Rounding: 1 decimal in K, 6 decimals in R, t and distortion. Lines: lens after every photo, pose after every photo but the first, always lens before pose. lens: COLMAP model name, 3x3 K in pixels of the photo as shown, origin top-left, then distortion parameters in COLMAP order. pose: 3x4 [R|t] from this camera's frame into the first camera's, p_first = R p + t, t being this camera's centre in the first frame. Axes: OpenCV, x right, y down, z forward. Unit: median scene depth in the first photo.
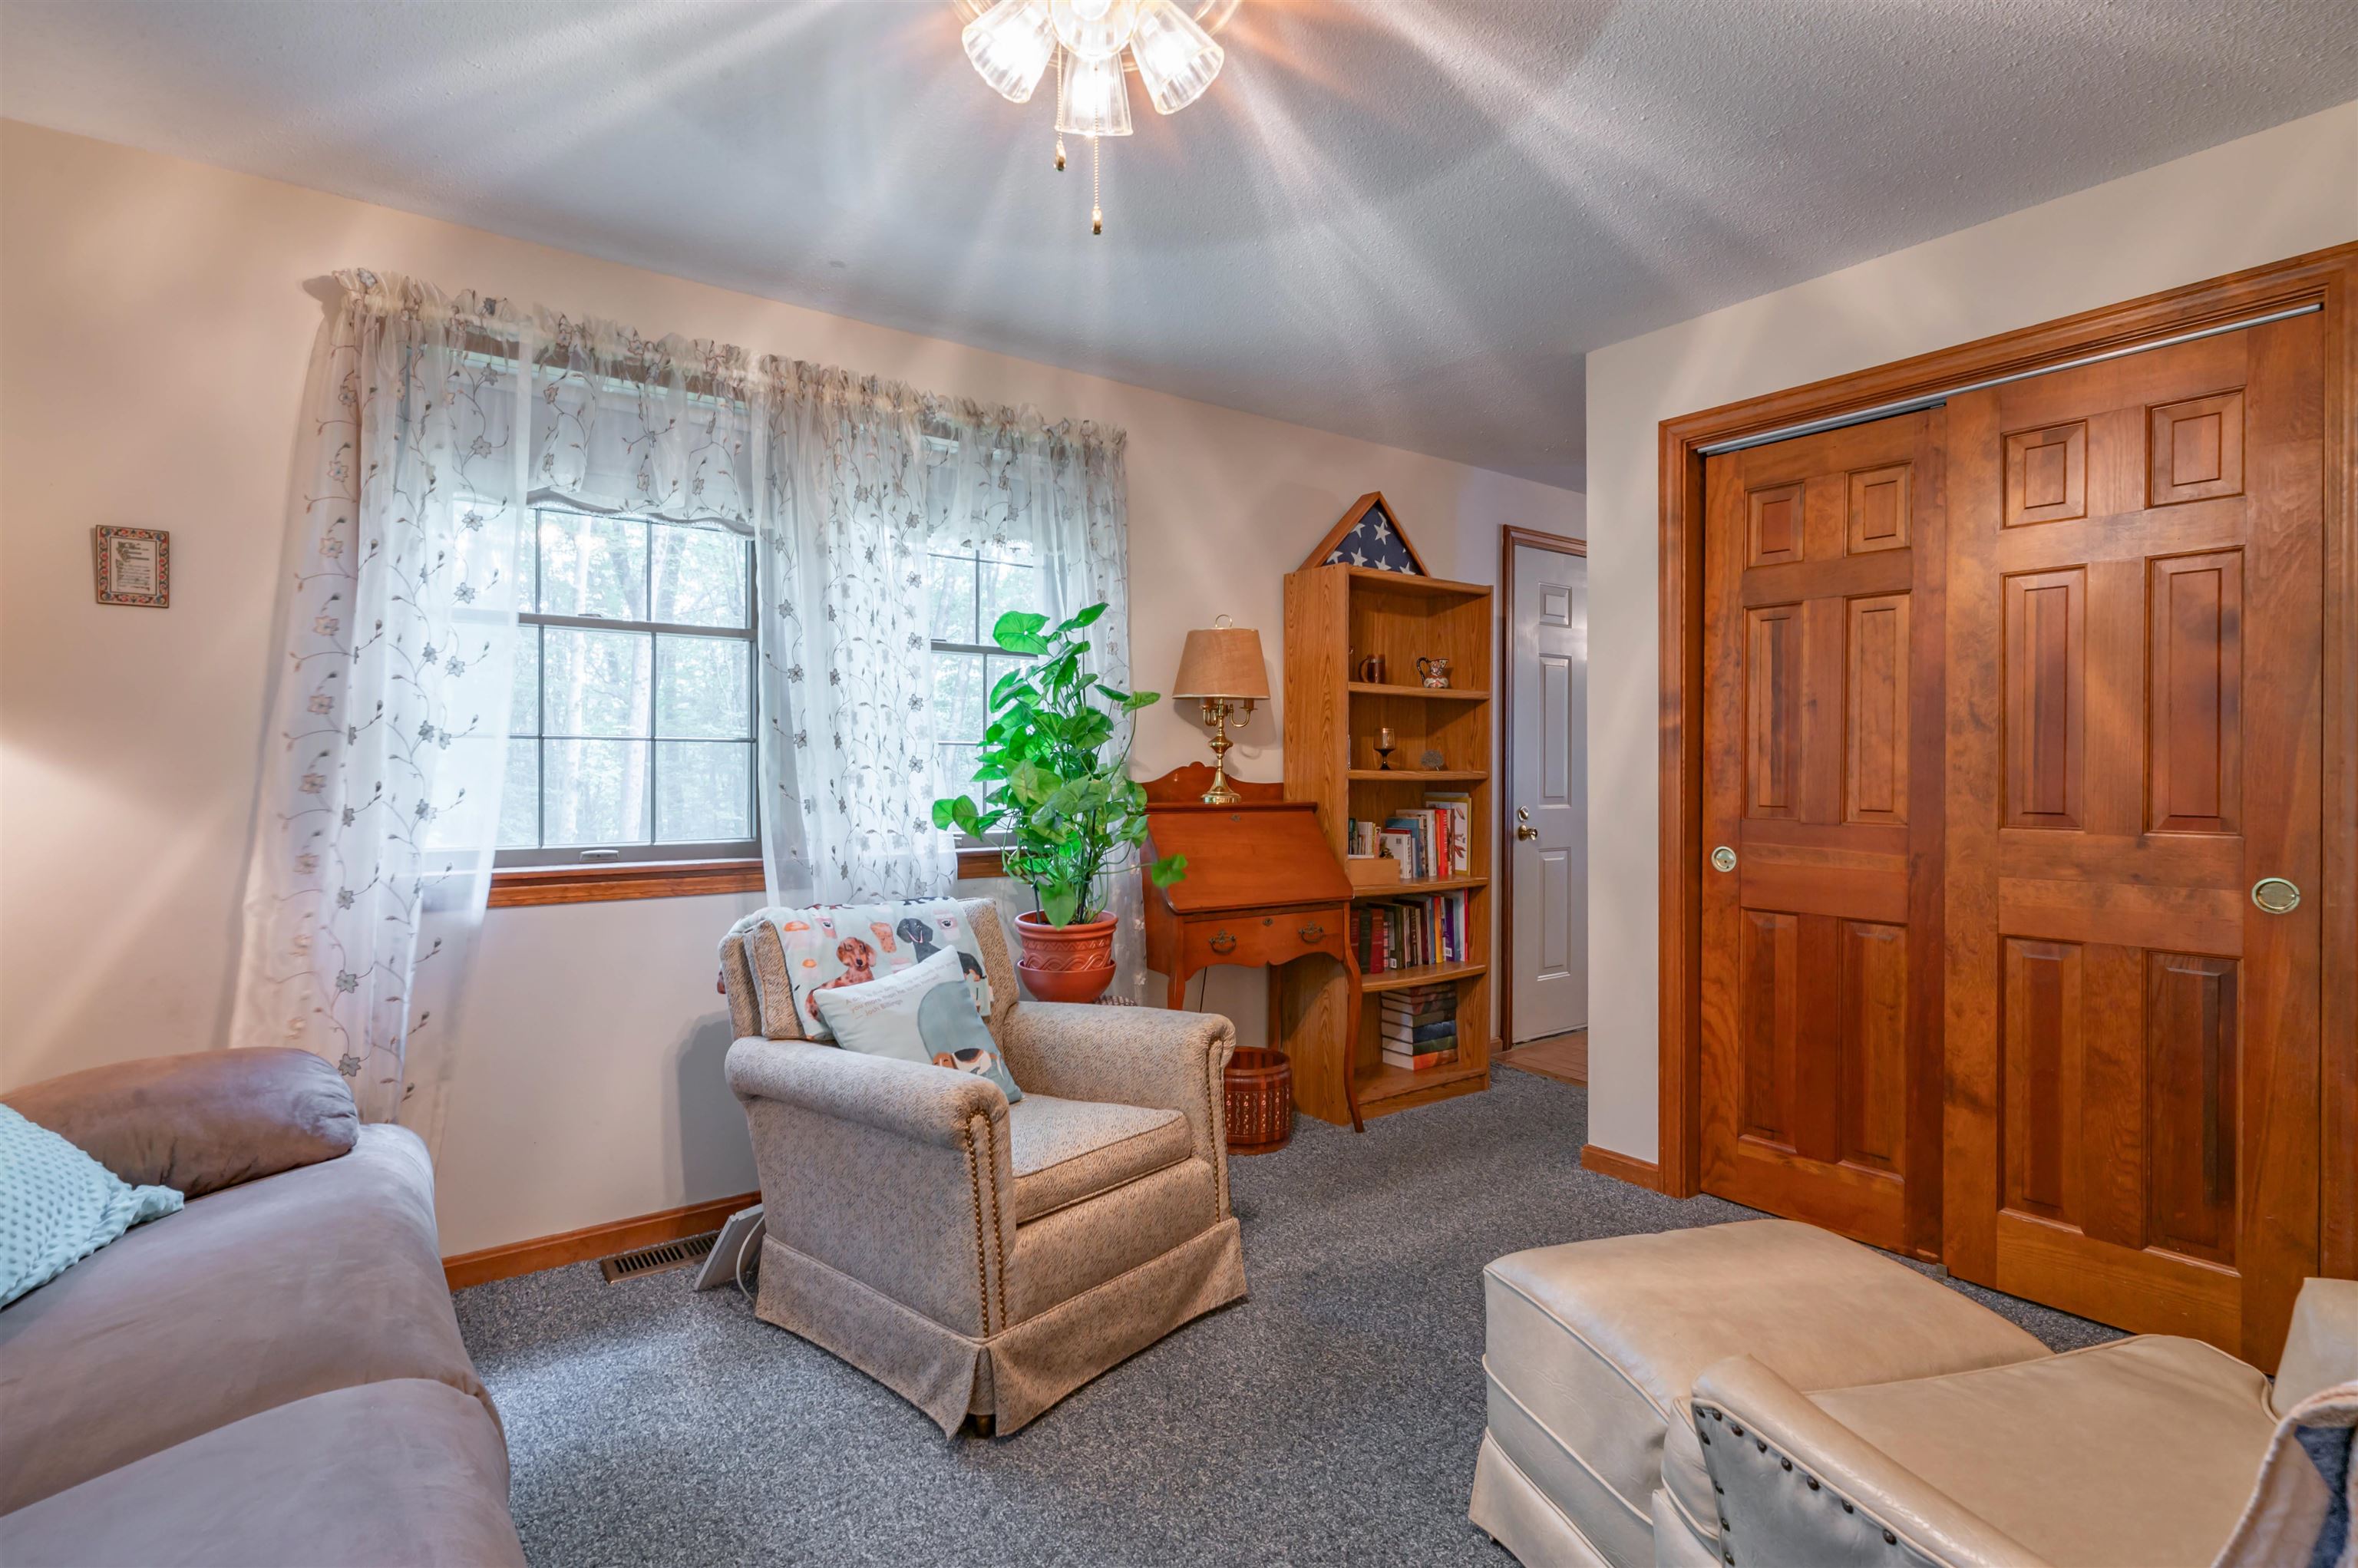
lens RADIAL K [[1149.3, 0, 1200.5], [0, 1149.3, 776.3], [0, 0, 1]] dist [-0.001319, 0.000728]
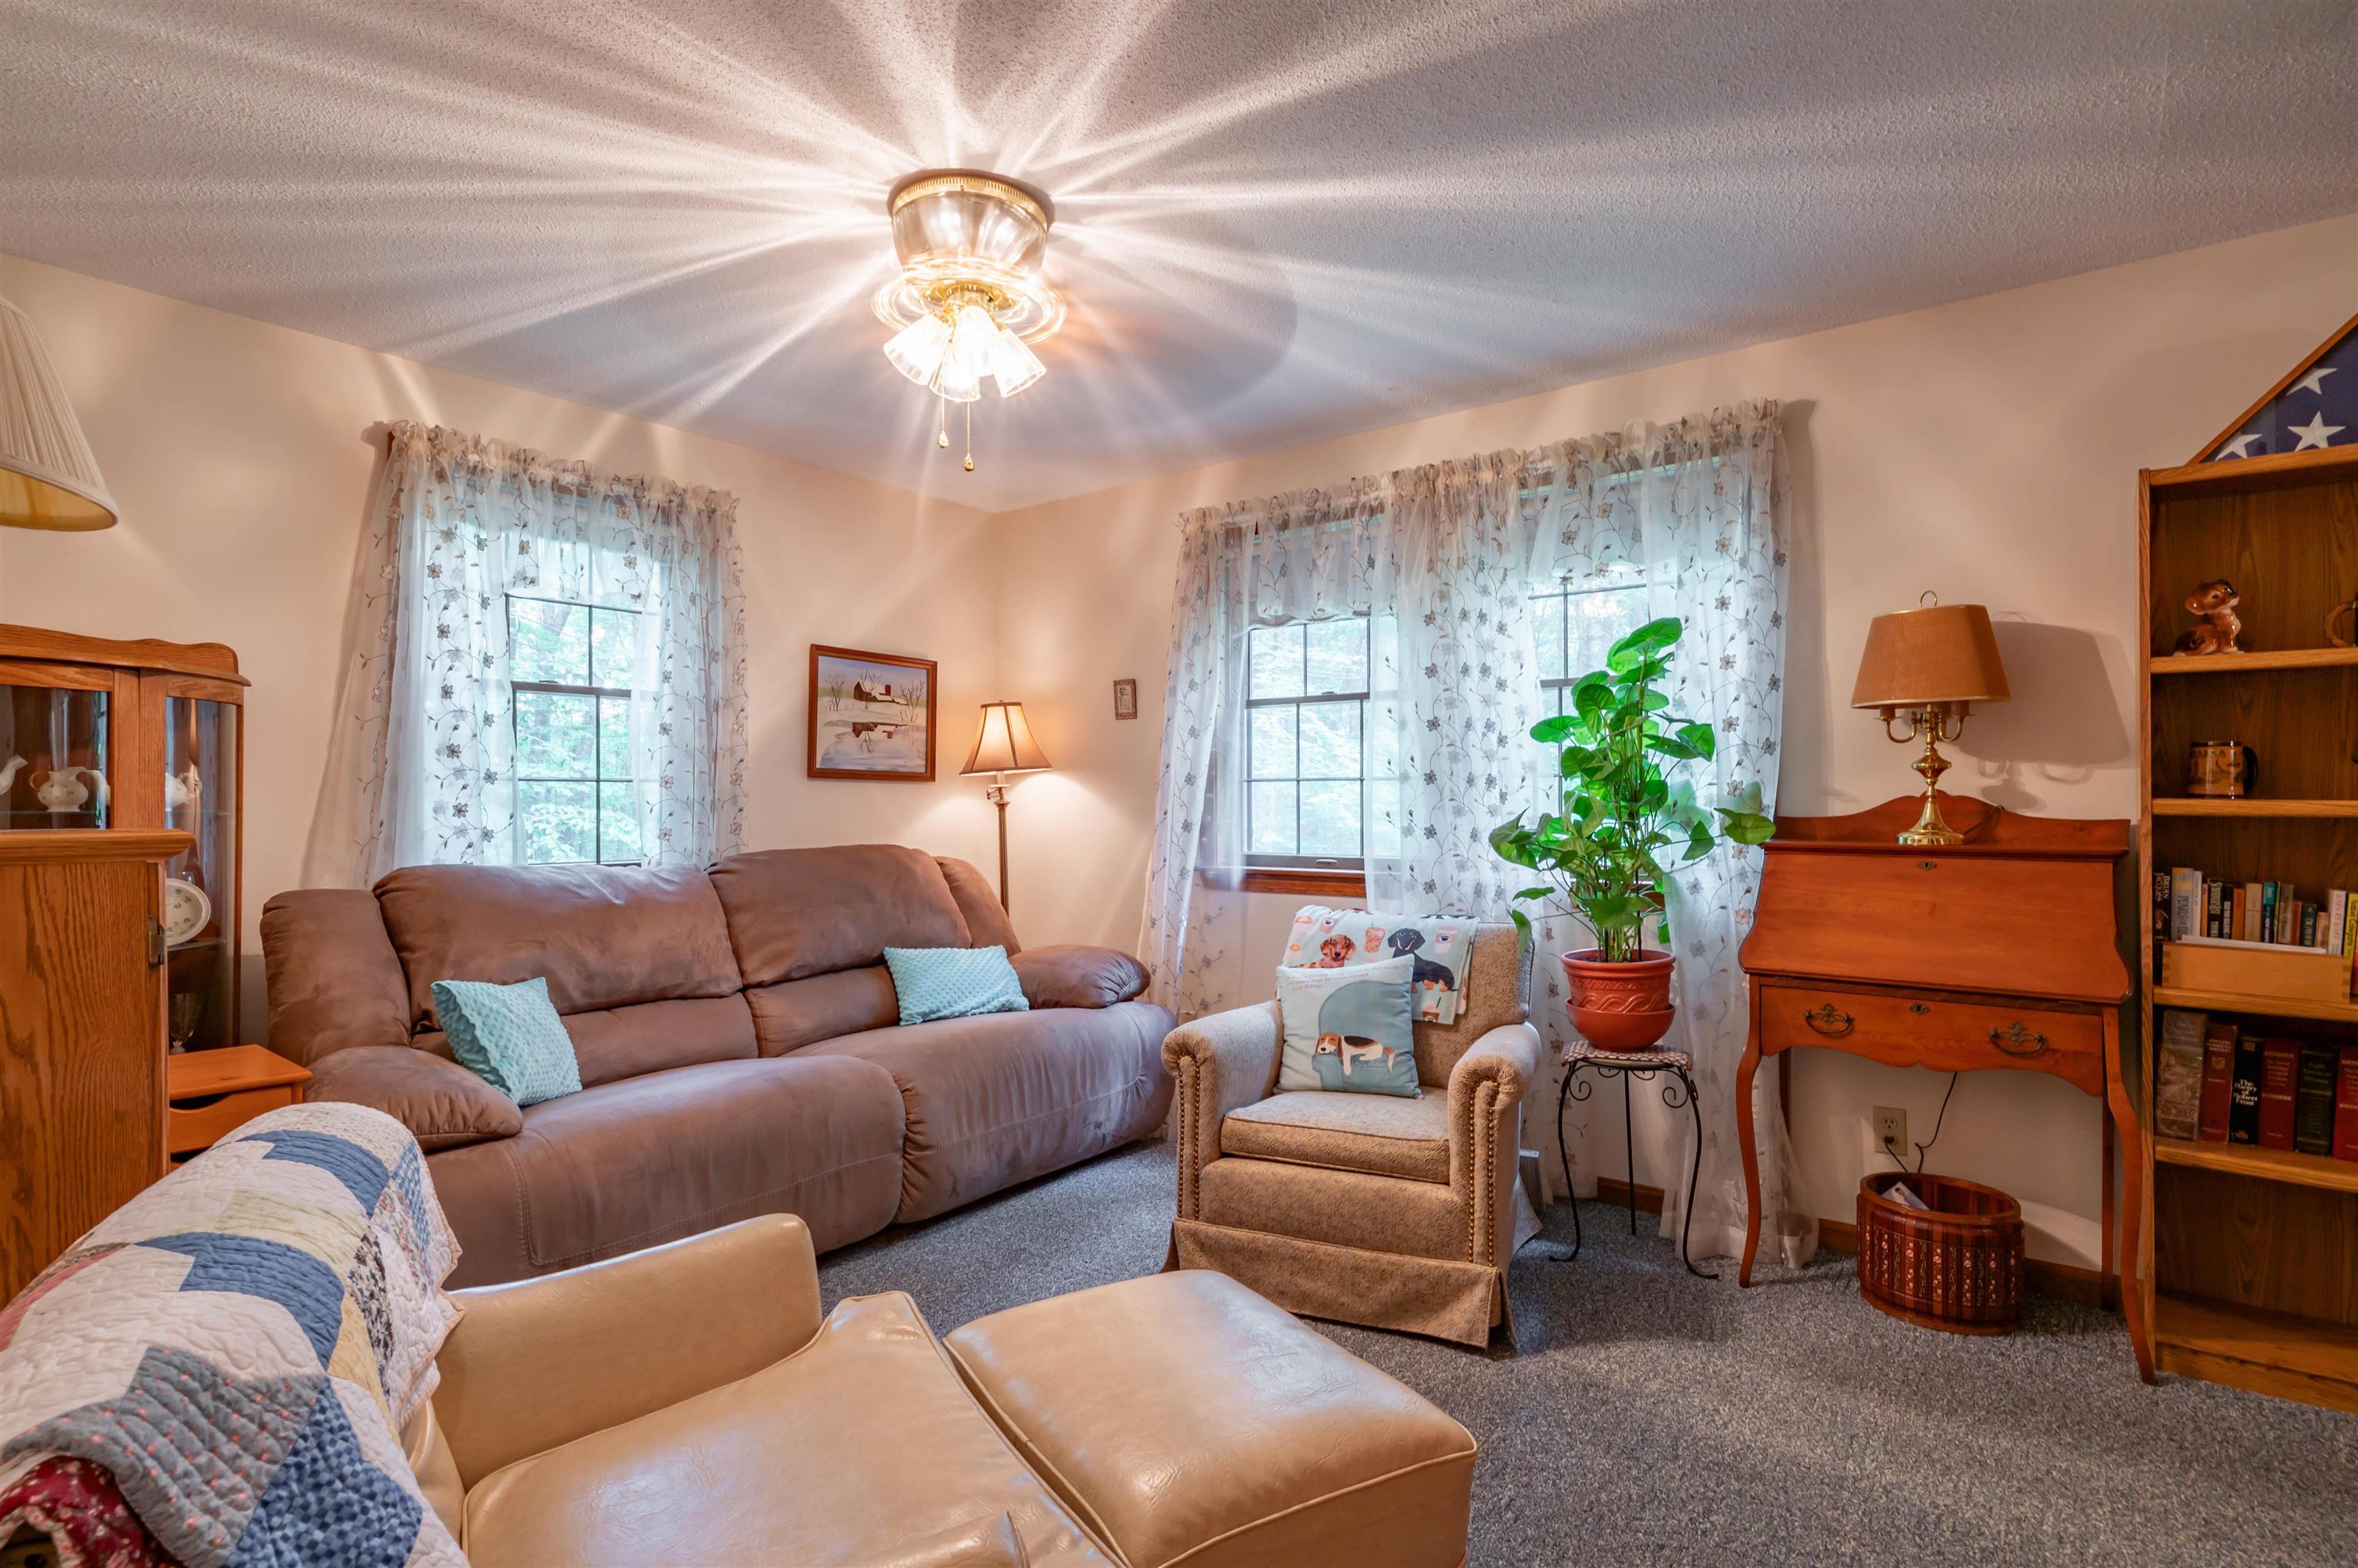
lens RADIAL K [[1183.6, 0, 1174.1], [0, 1183.6, 804.7], [0, 0, 1]] dist [0.002060, 0.000604]
pose [[0.270343, 0.000052, -0.962764, 0.787282], [-0.001457, 0.999999, -0.000356, -0.002125], [0.962763, 0.001499, 0.270342, 0.412584]]
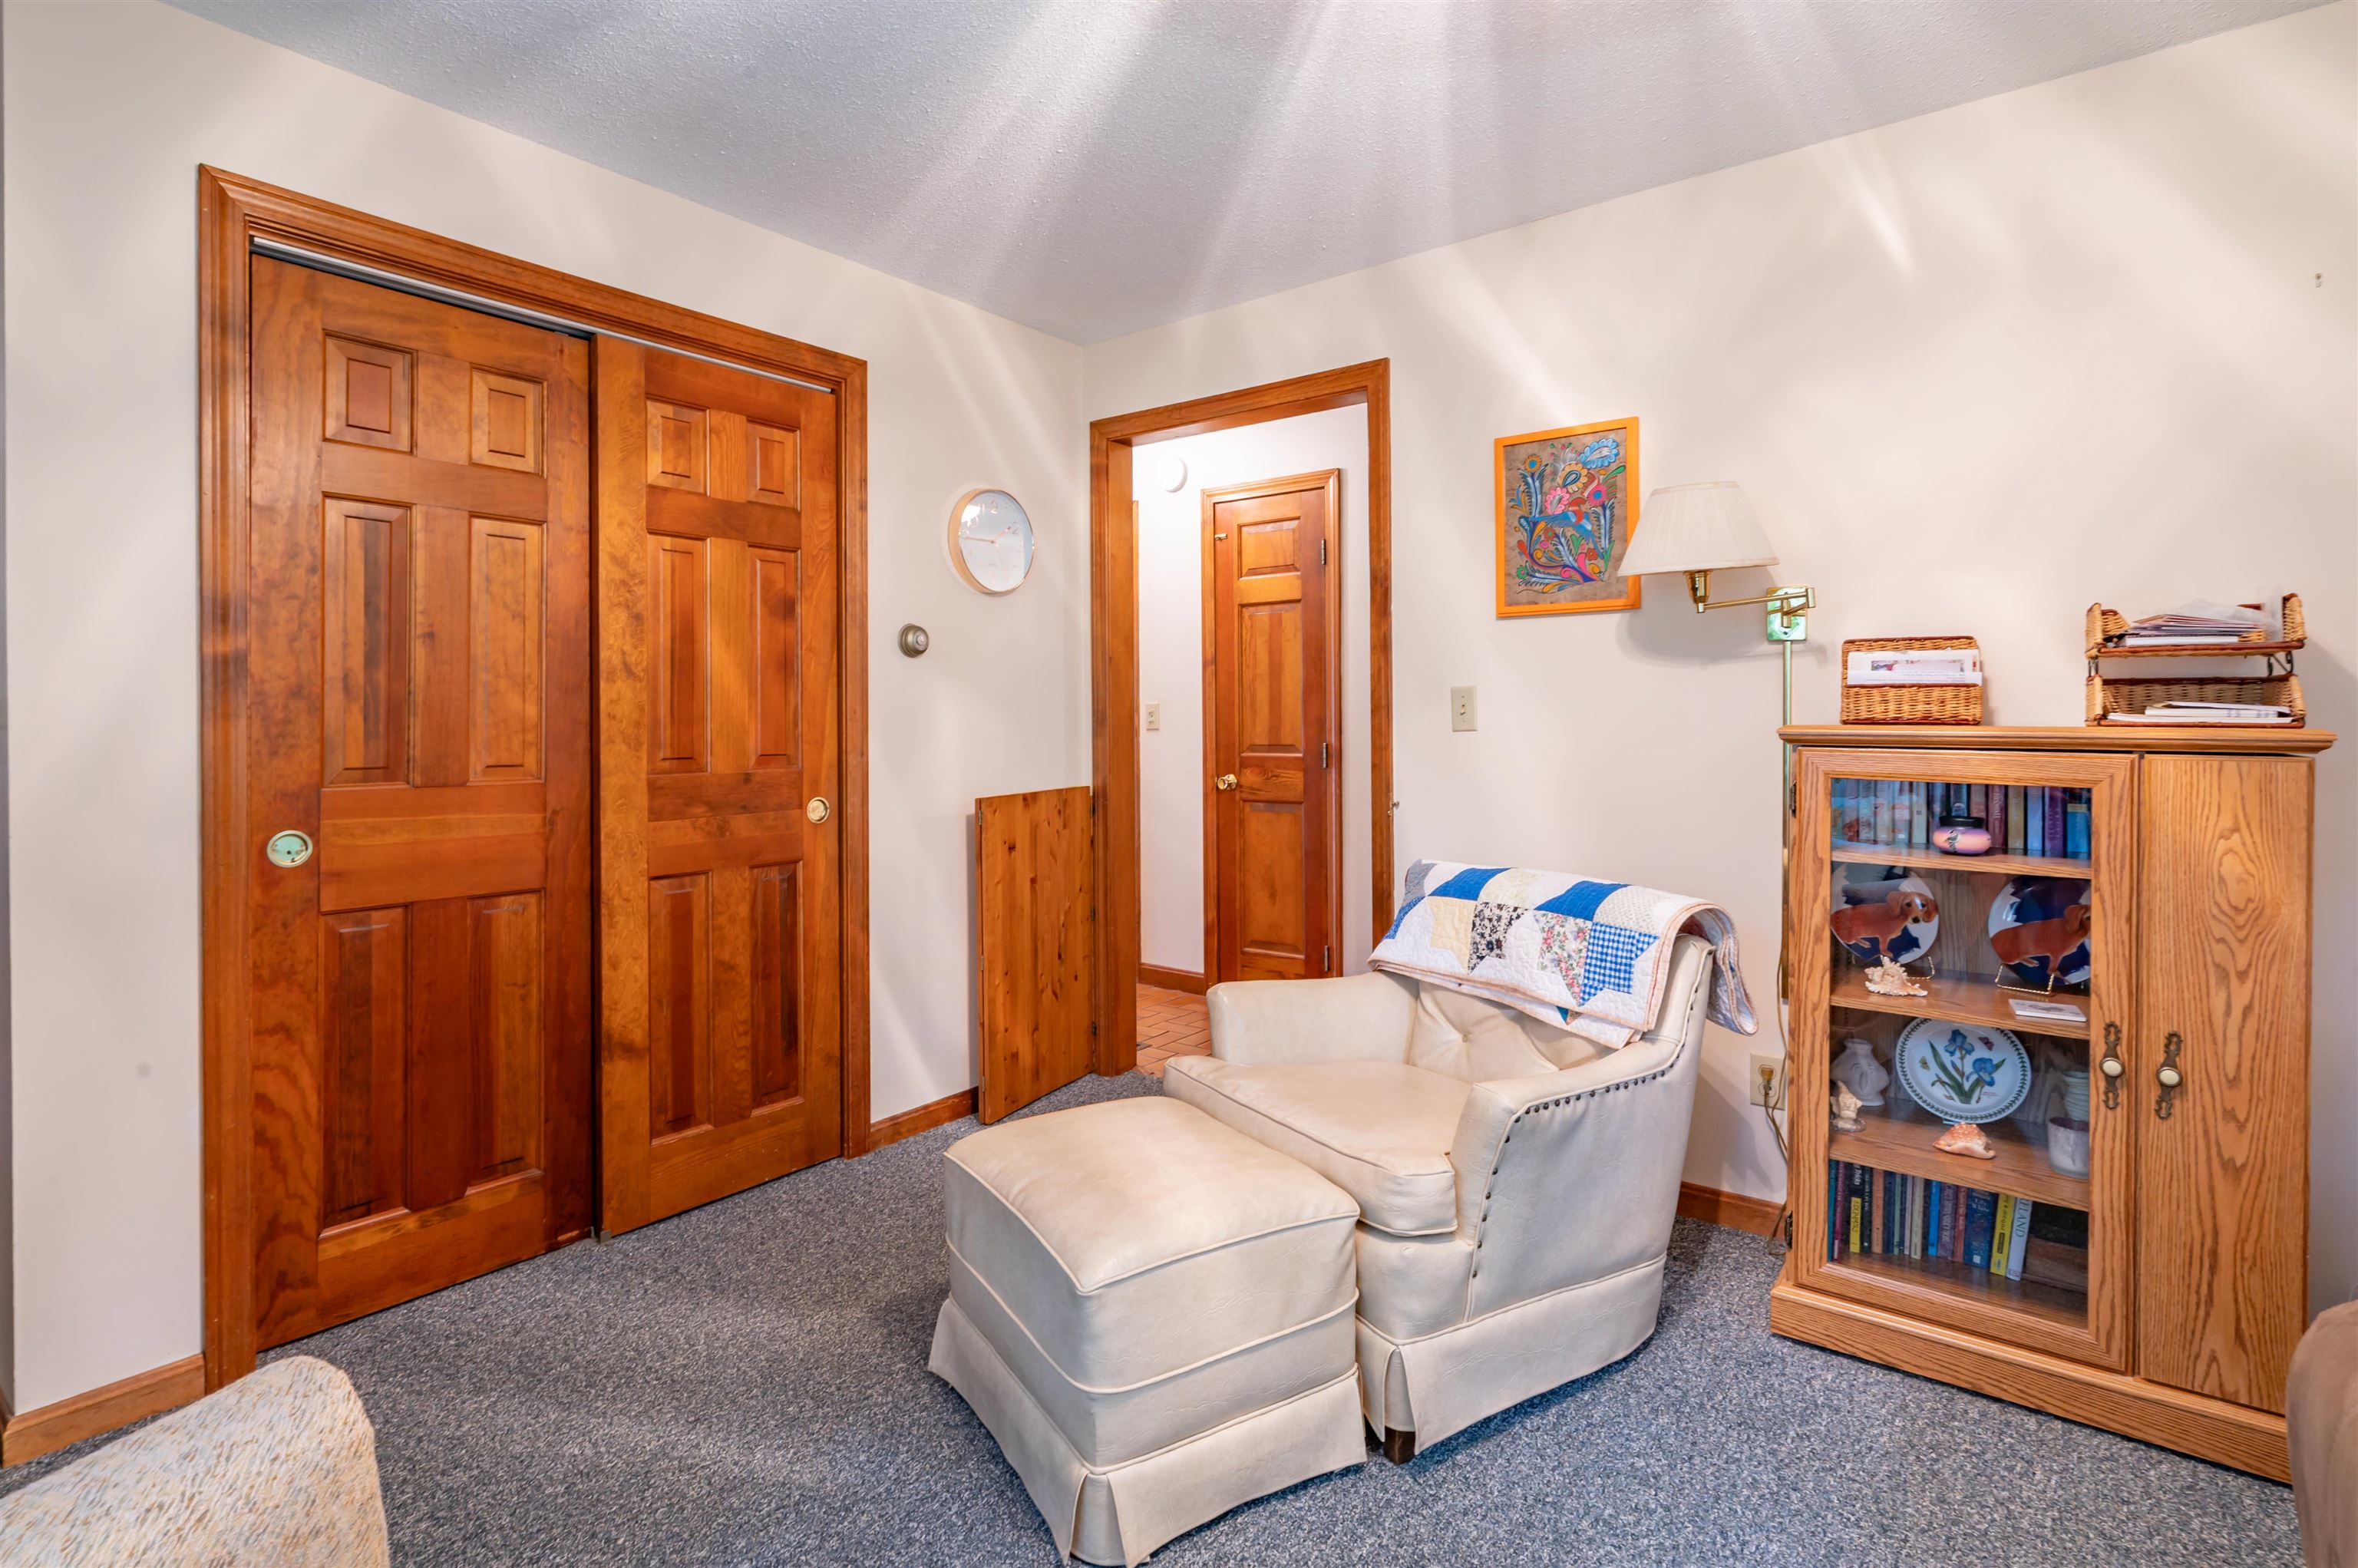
lens RADIAL K [[1167.0, 0, 1179.0], [0, 1167.0, 722.6], [0, 0, 1]] dist [-0.001119, 0.000165]
pose [[-0.264580, -0.001970, 0.964362, -0.404646], [0.011300, 0.999923, 0.005143, -0.001803], [-0.964297, 0.012258, -0.264538, 0.747166]]
